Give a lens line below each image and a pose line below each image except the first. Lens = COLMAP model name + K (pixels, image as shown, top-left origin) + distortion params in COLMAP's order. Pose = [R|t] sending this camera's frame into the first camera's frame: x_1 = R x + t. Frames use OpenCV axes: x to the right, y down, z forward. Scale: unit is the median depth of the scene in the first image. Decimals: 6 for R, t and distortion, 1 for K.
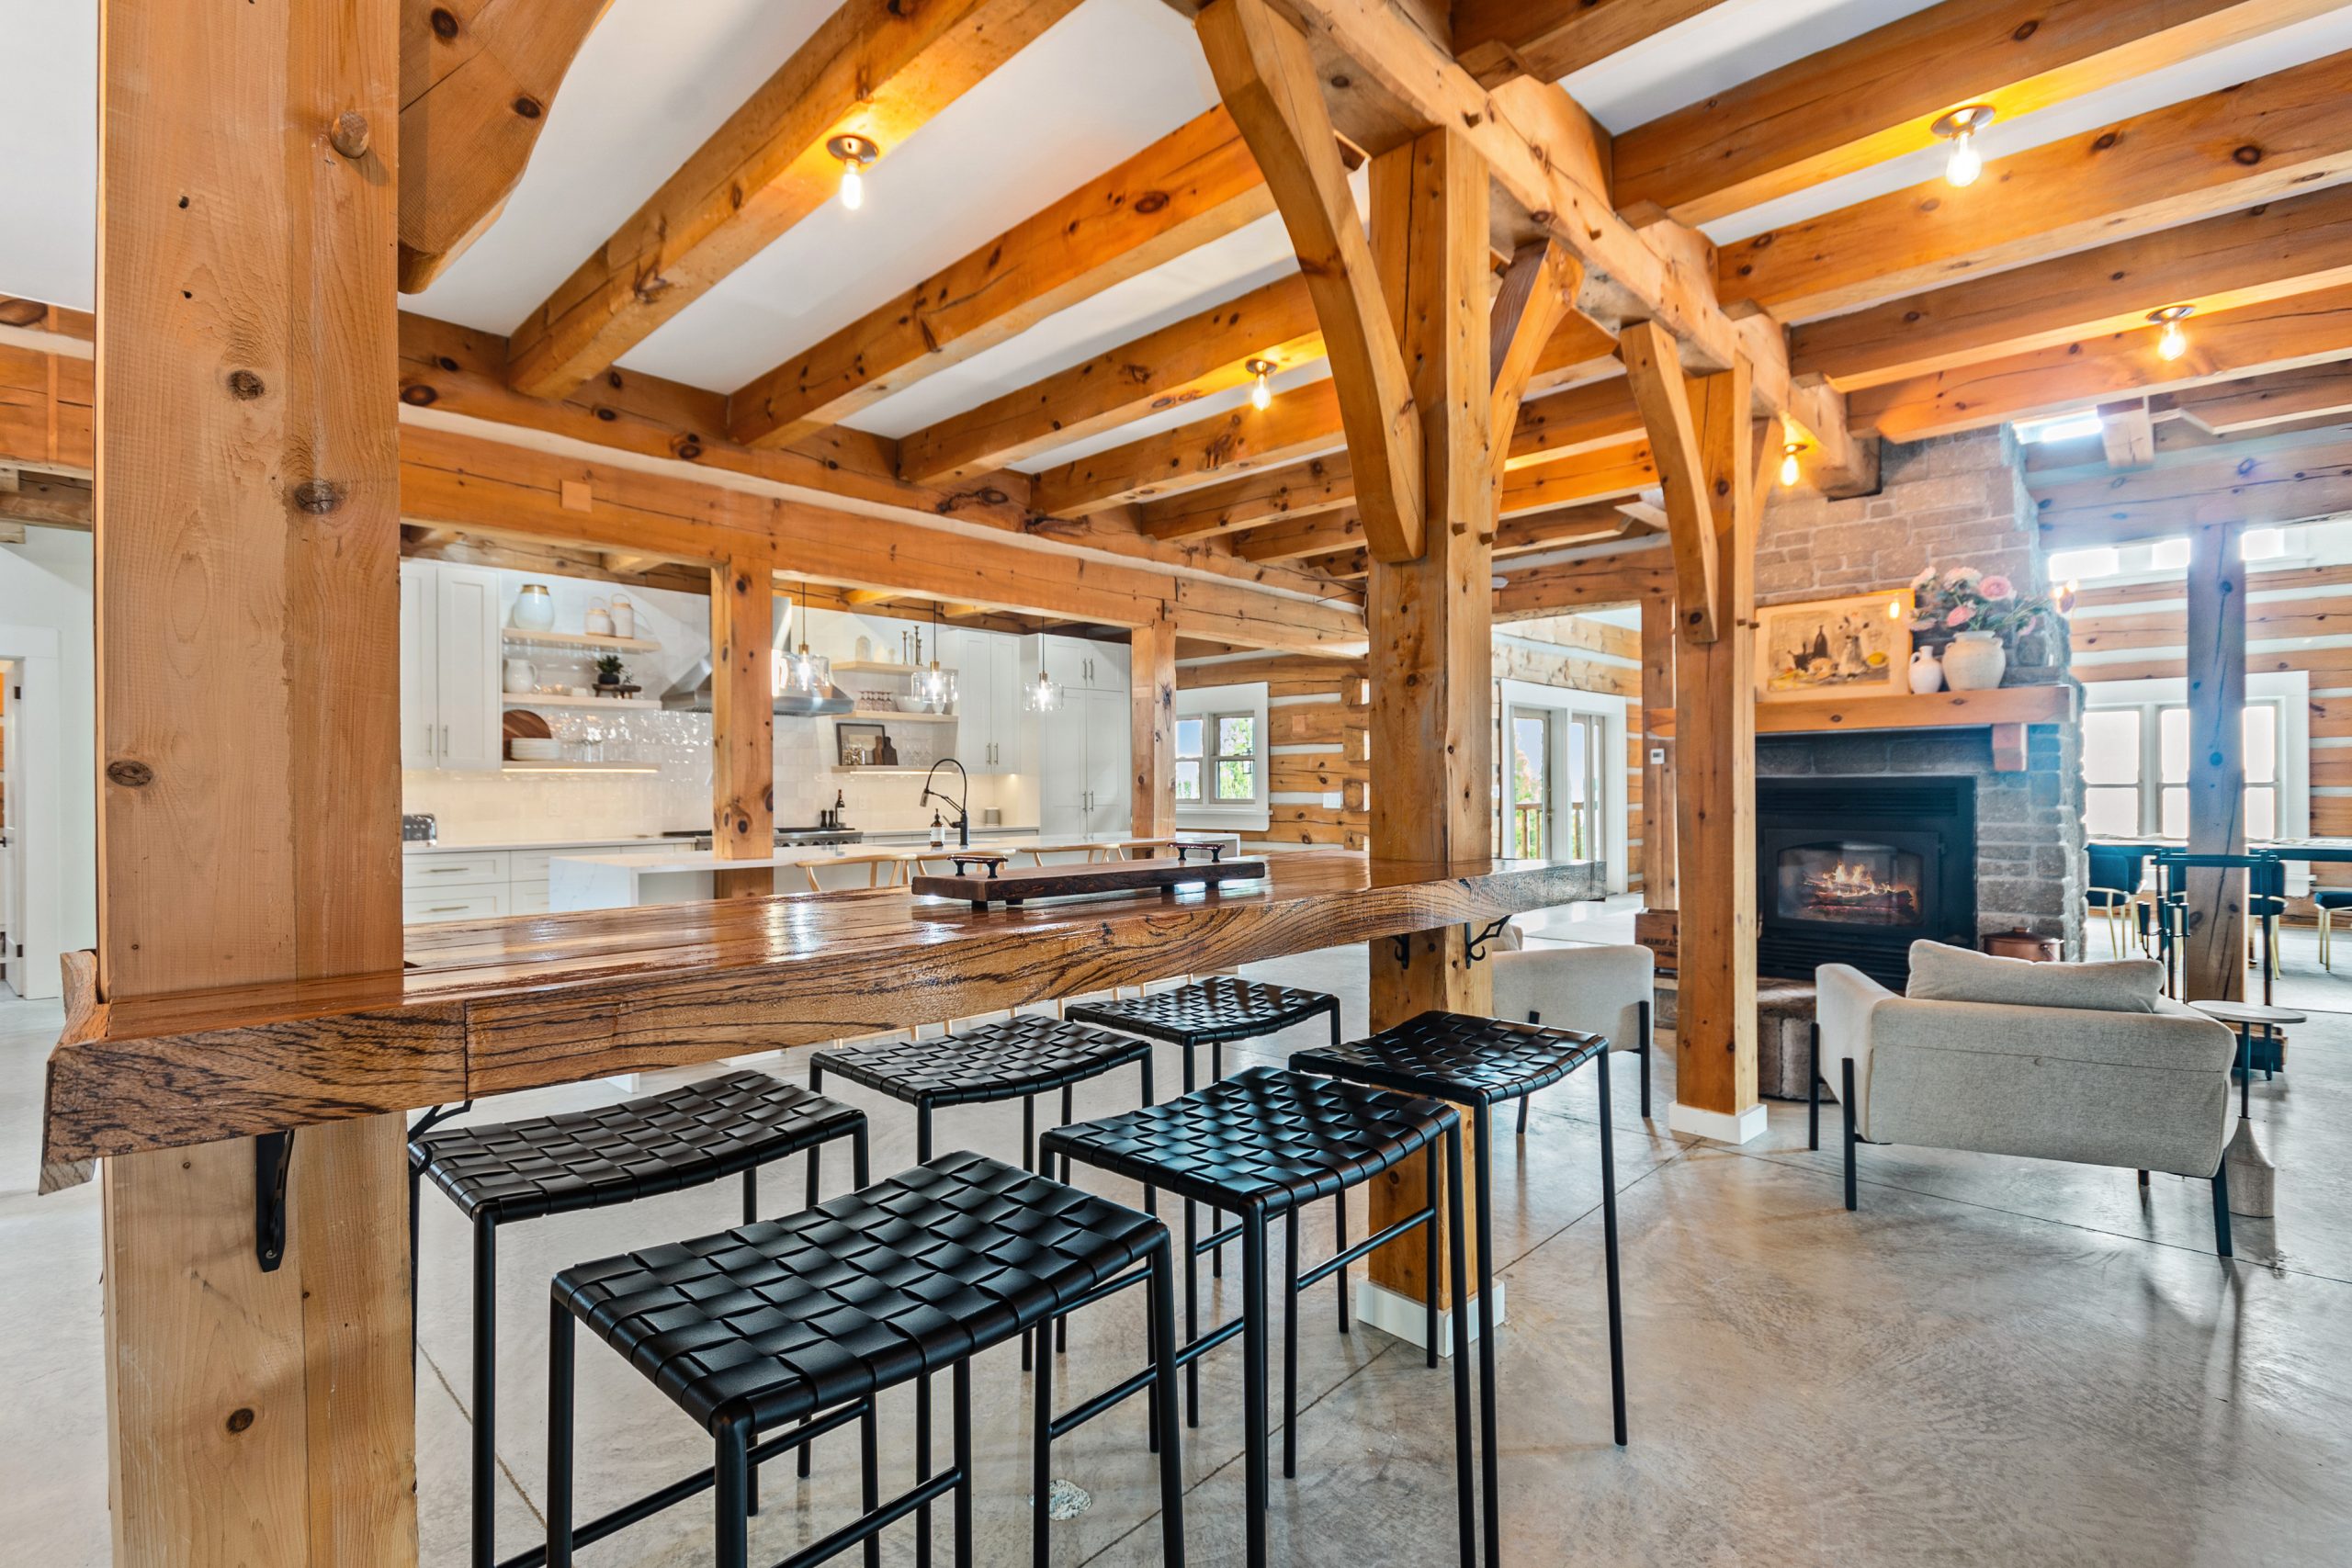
lens RADIAL K [[1090.3, 0, 1177.3], [0, 1090.3, 783.7], [0, 0, 1]] dist [0.003589, 0.000013]
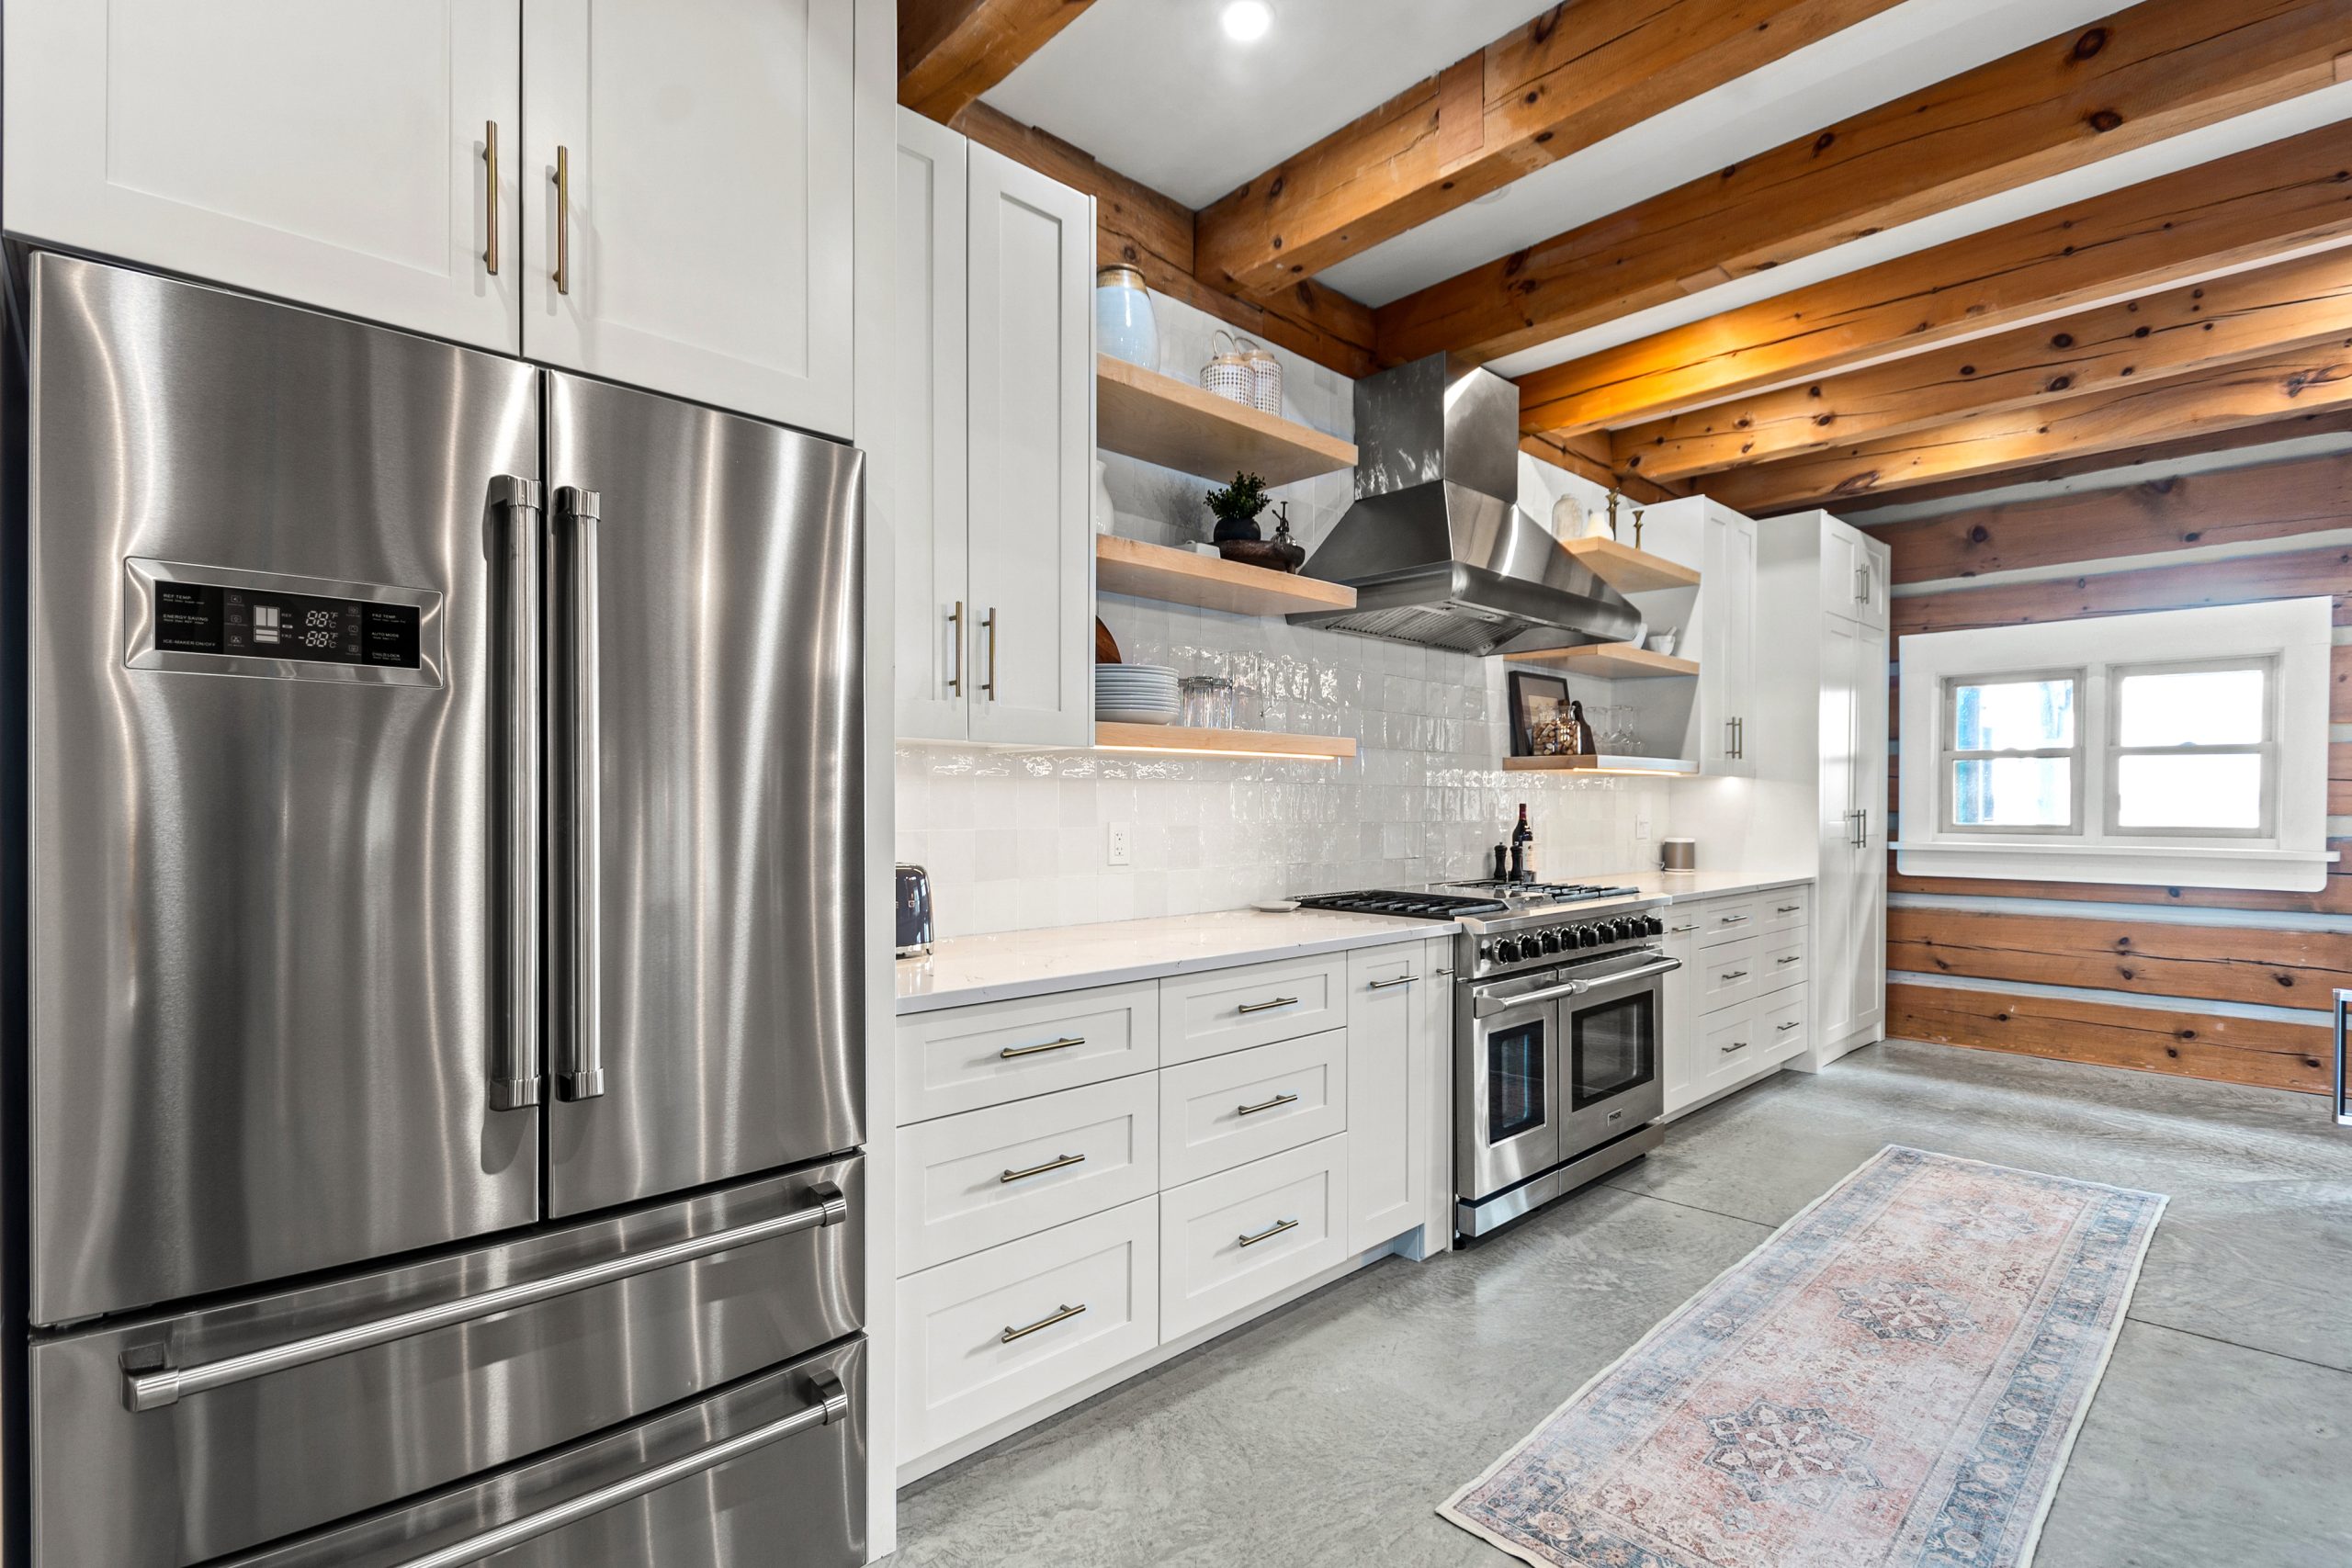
lens RADIAL K [[1085.9, 0, 1173.7], [0, 1085.9, 796.0], [0, 0, 1]] dist [-0.003290, -0.003125]
pose [[0.998817, 0.007545, -0.048044, -0.441296], [-0.007656, 0.999968, -0.002123, 0.004219], [0.048026, 0.002488, 0.998843, 0.497931]]
